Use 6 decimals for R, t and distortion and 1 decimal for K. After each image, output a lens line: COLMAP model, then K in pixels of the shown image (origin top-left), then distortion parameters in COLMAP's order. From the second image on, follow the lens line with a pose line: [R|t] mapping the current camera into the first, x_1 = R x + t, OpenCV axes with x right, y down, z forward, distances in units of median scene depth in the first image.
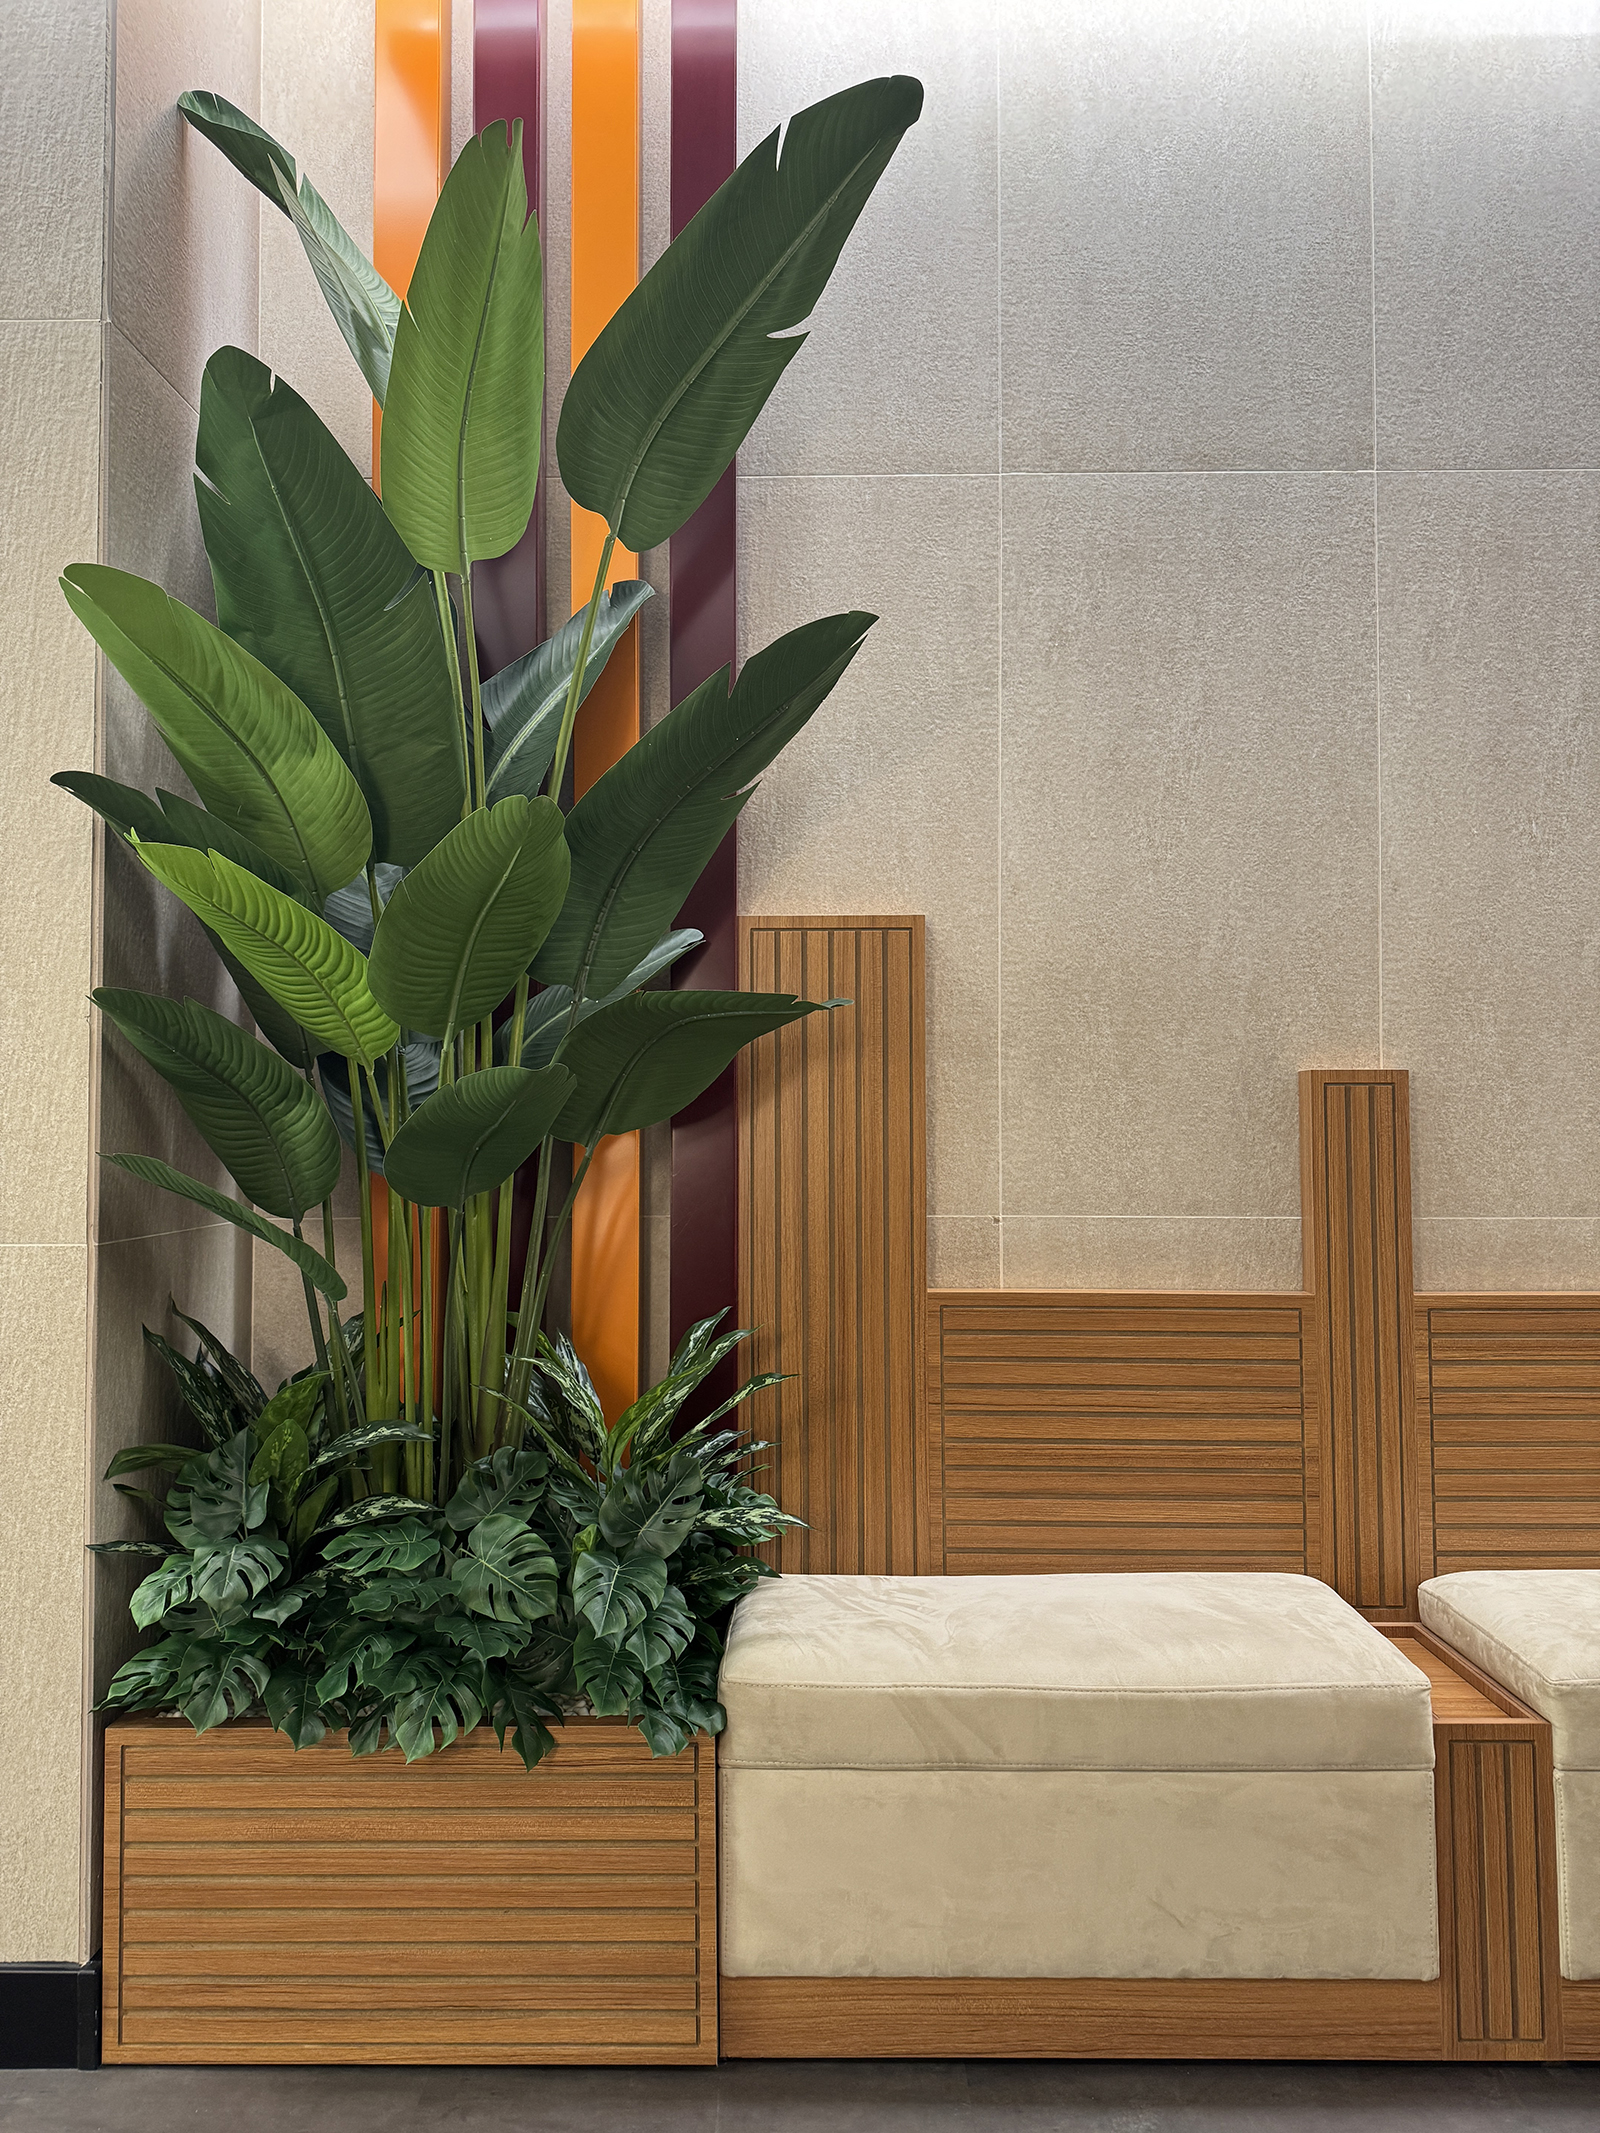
lens RADIAL K [[1481.9, 0, 795.2], [0, 1481.9, 1071.7], [0, 0, 1]] dist [0.080367, -0.102110]
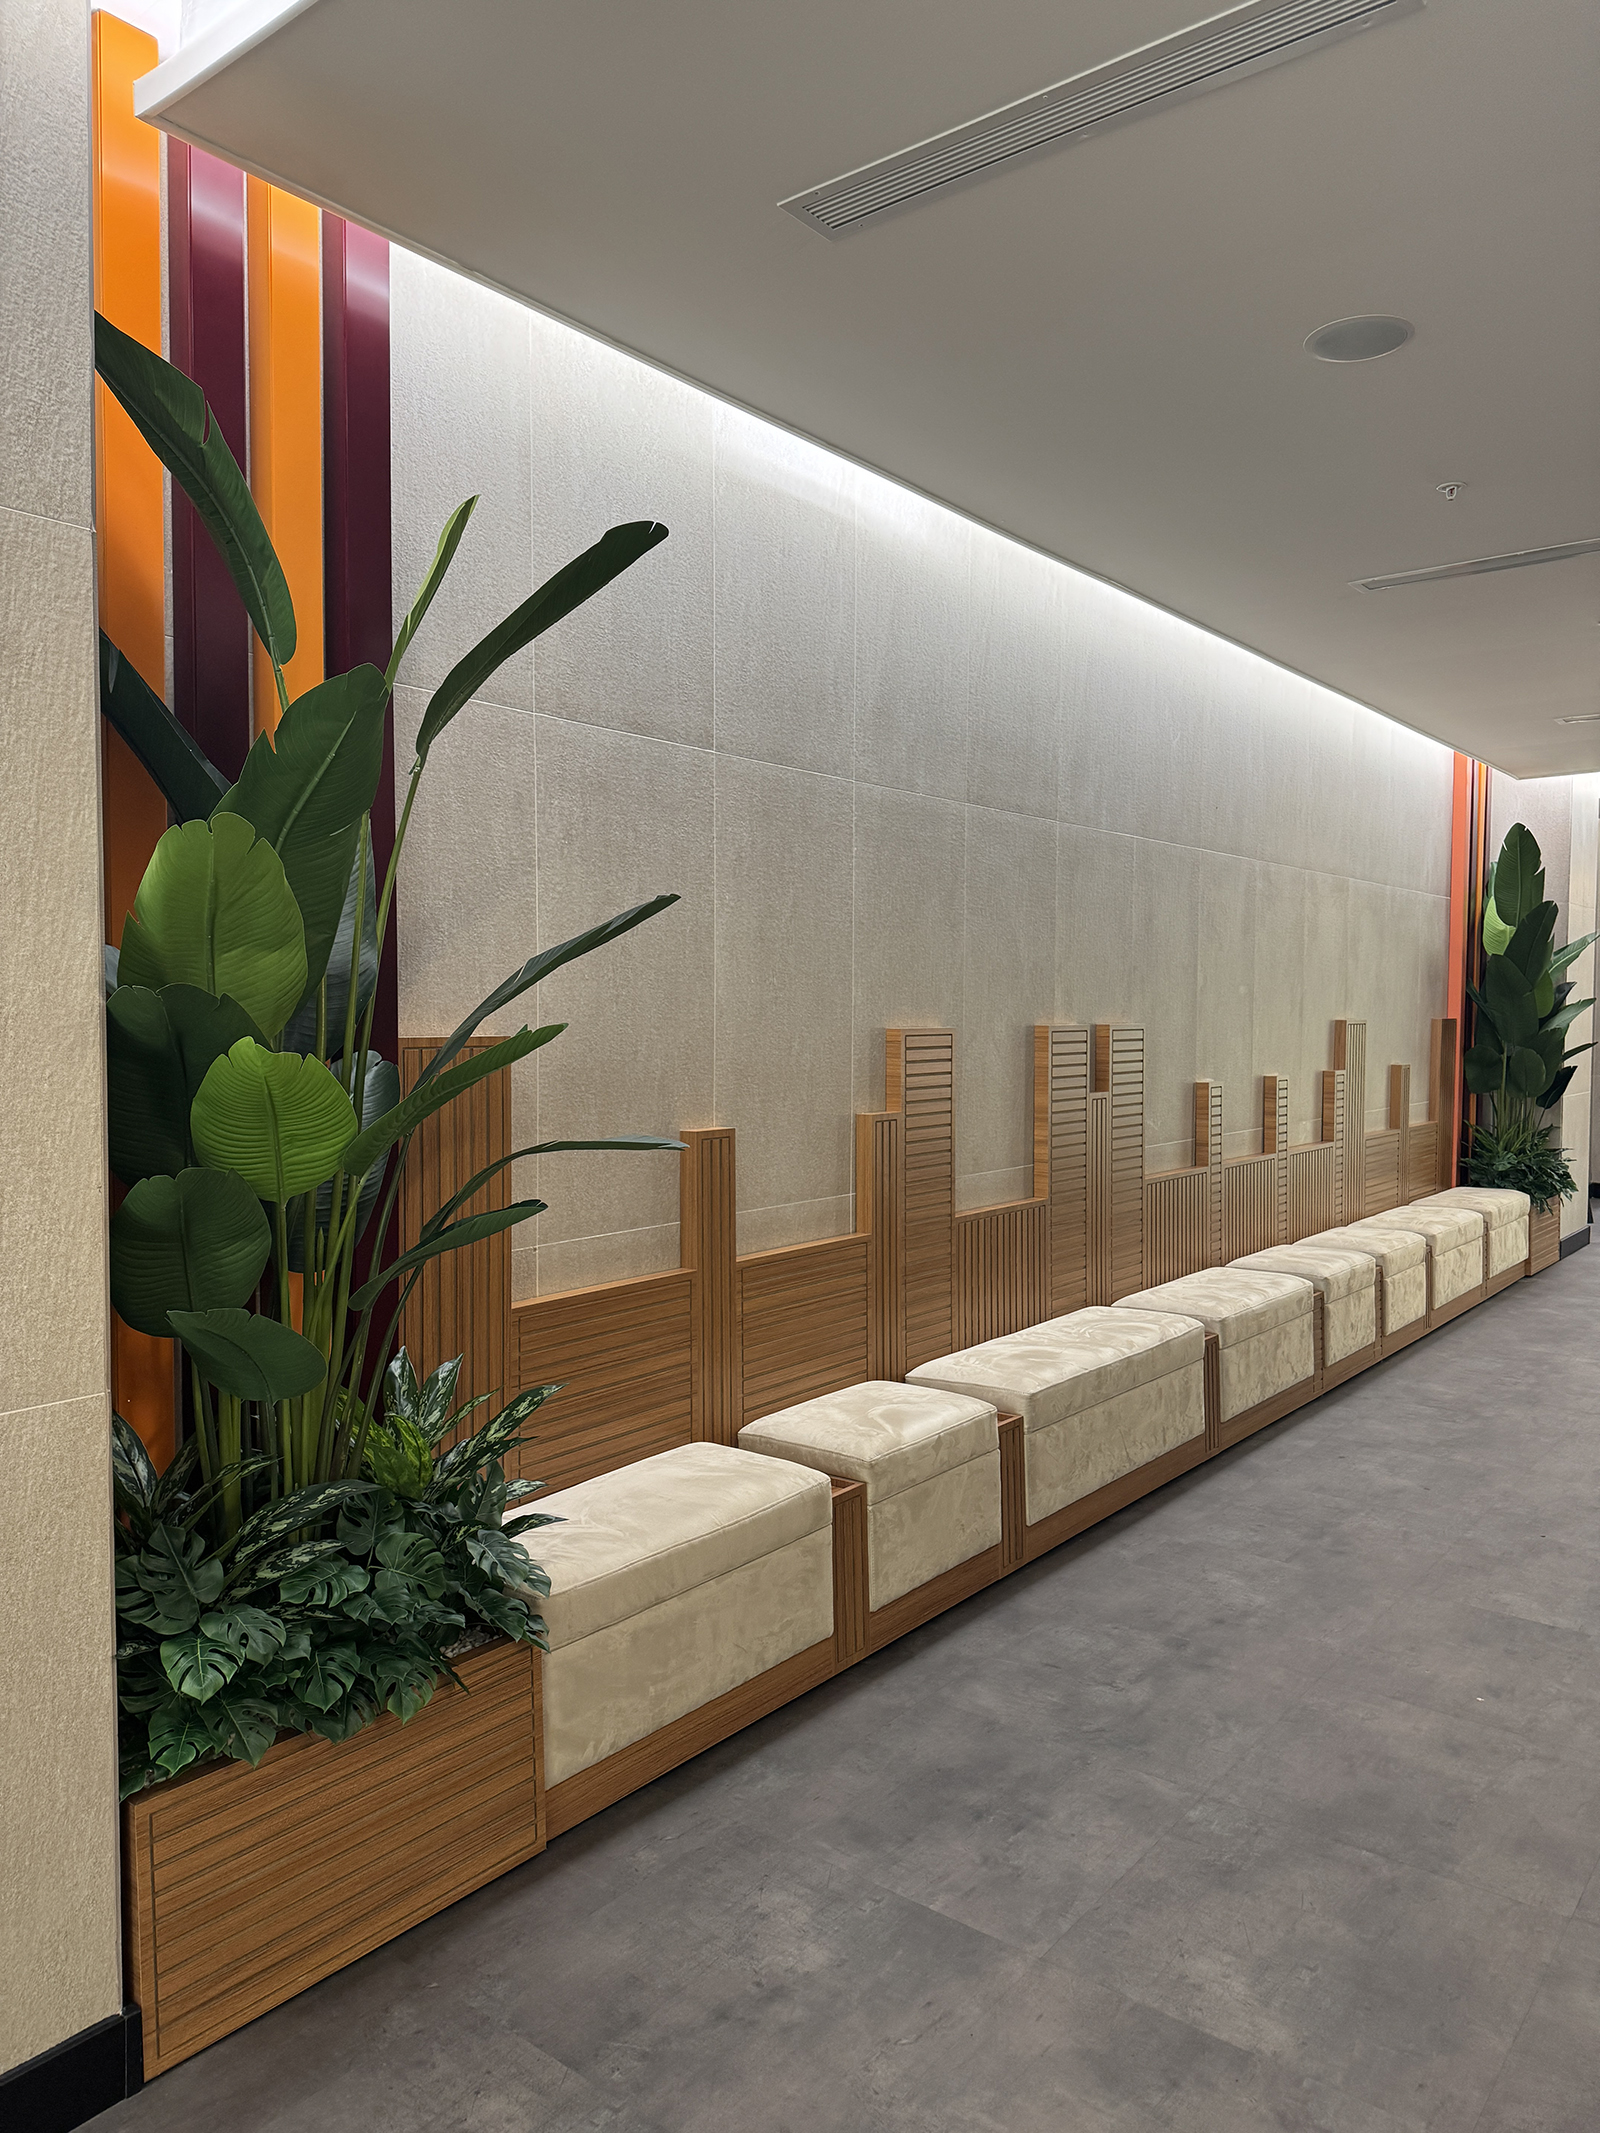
lens RADIAL K [[1495.3, 0, 733.4], [0, 1495.3, 1066.6], [0, 0, 1]] dist [0.074208, -0.116805]
pose [[0.631264, -0.034123, 0.774817, -1.021874], [-0.023098, 0.997761, 0.062761, -0.202370], [-0.775224, -0.057516, 0.629063, -0.040327]]
